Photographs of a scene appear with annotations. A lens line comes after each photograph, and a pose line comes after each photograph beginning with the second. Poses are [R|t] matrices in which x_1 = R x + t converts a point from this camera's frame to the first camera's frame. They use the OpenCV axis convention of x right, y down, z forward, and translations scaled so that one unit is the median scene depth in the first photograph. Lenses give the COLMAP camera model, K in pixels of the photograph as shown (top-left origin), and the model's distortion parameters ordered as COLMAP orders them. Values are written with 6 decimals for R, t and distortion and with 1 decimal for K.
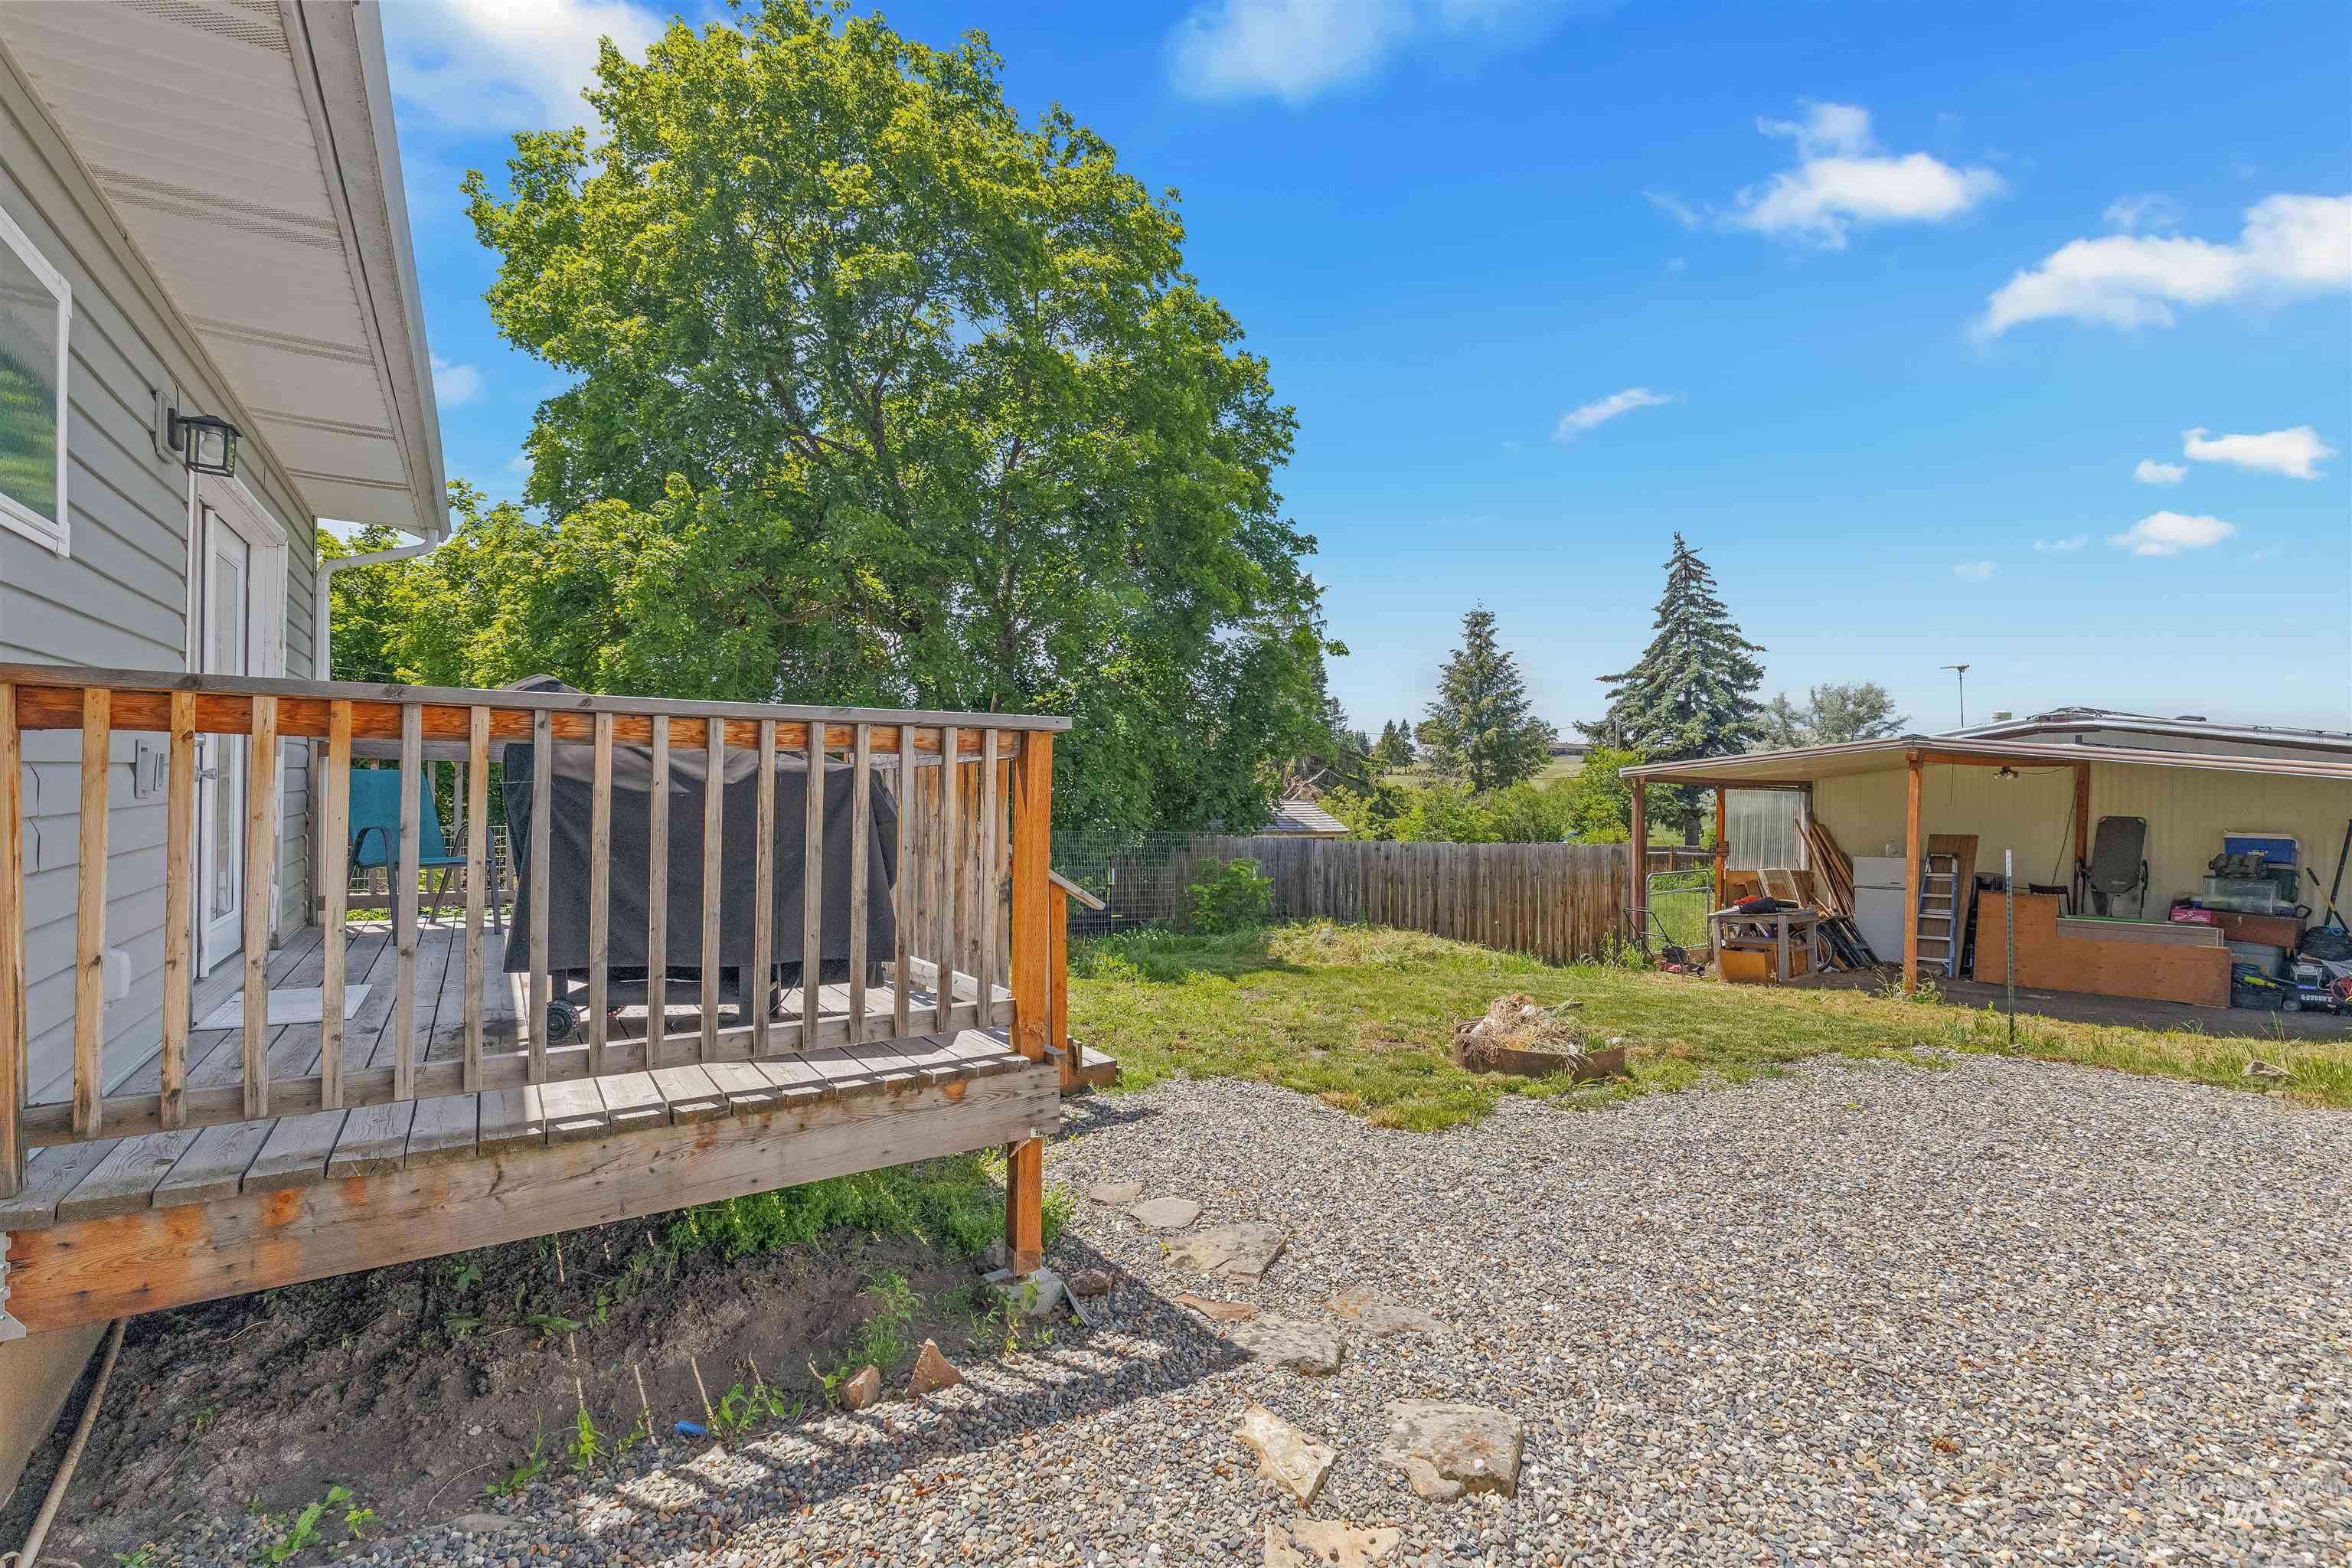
lens RADIAL K [[1066.8, 0, 1181.1], [0, 1066.8, 771.4], [0, 0, 1]] dist [-0.002002, 0.000321]
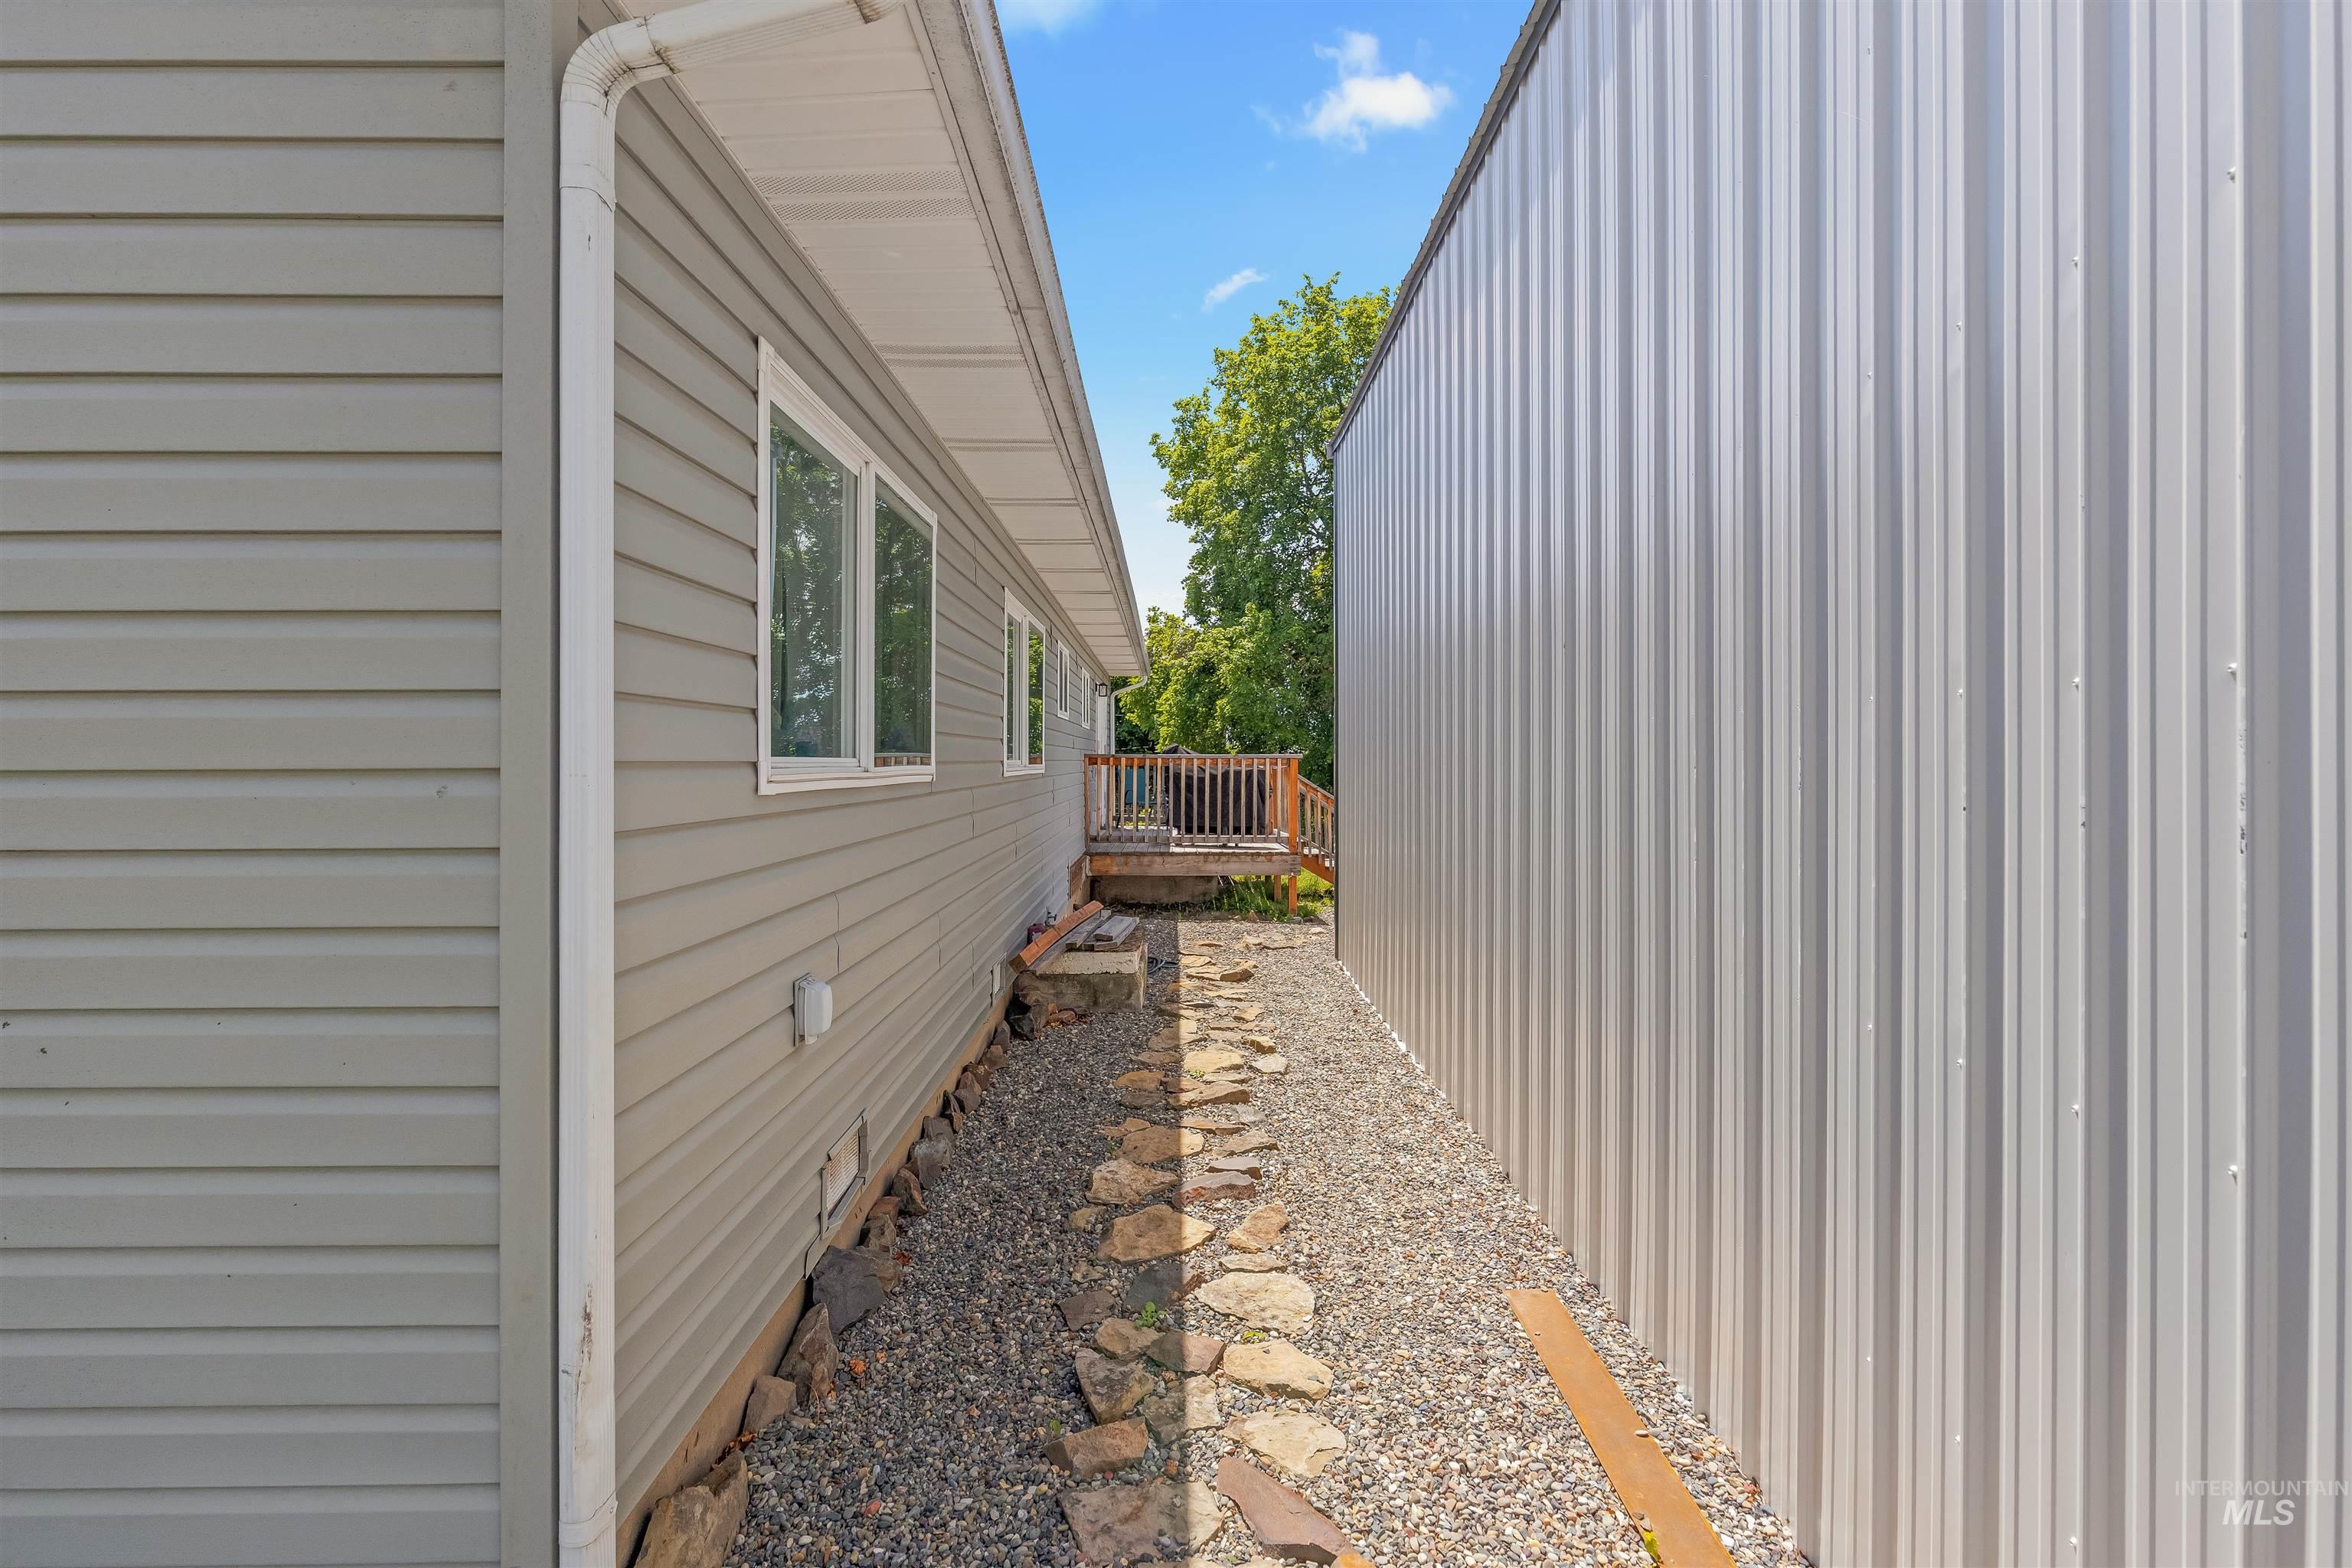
lens RADIAL K [[1066.8, 0, 1181.1], [0, 1066.8, 771.4], [0, 0, 1]] dist [-0.002002, 0.000321]
pose [[0.841780, -0.009114, -0.539743, 0.430125], [0.015599, 0.999851, 0.007446, -0.007666], [0.539595, -0.014687, 0.841797, -0.637010]]
